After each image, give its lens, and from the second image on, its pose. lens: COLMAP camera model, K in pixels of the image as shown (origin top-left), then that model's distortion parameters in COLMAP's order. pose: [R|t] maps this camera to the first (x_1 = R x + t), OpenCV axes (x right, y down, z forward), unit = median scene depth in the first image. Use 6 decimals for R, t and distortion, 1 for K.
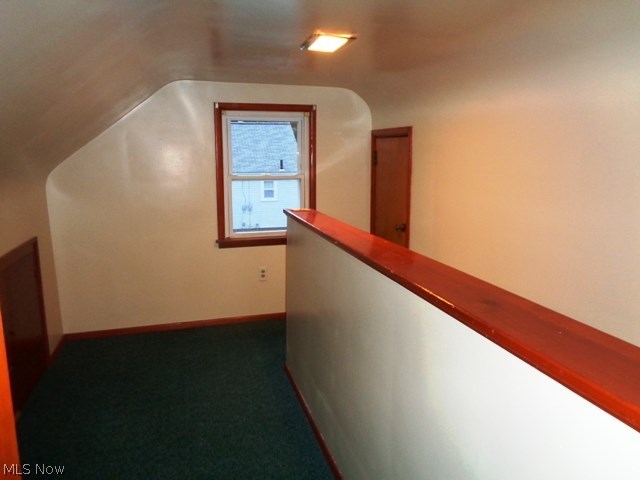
lens RADIAL K [[485.4, 0, 319.8], [0, 485.4, 243.1], [0, 0, 1]] dist [0.004754, 0.022288]
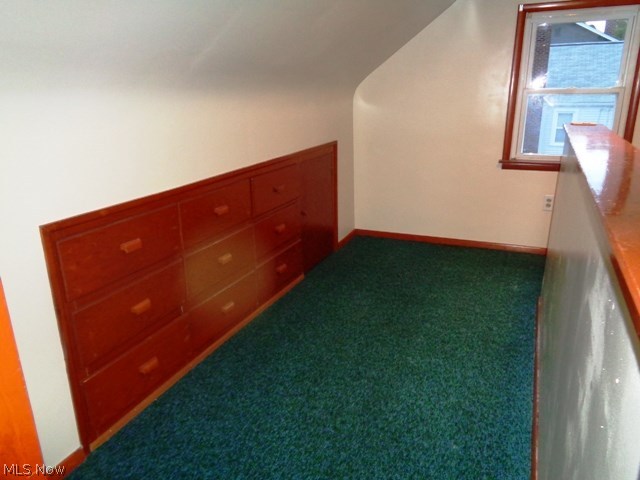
lens RADIAL K [[485.4, 0, 321.8], [0, 485.4, 239.1], [0, 0, 1]] dist [0.004754, 0.022288]
pose [[0.769437, 0.181897, -0.612274, 0.140769], [-0.107174, 0.981769, 0.156984, 0.037287], [0.629667, -0.055169, 0.774904, 0.040567]]
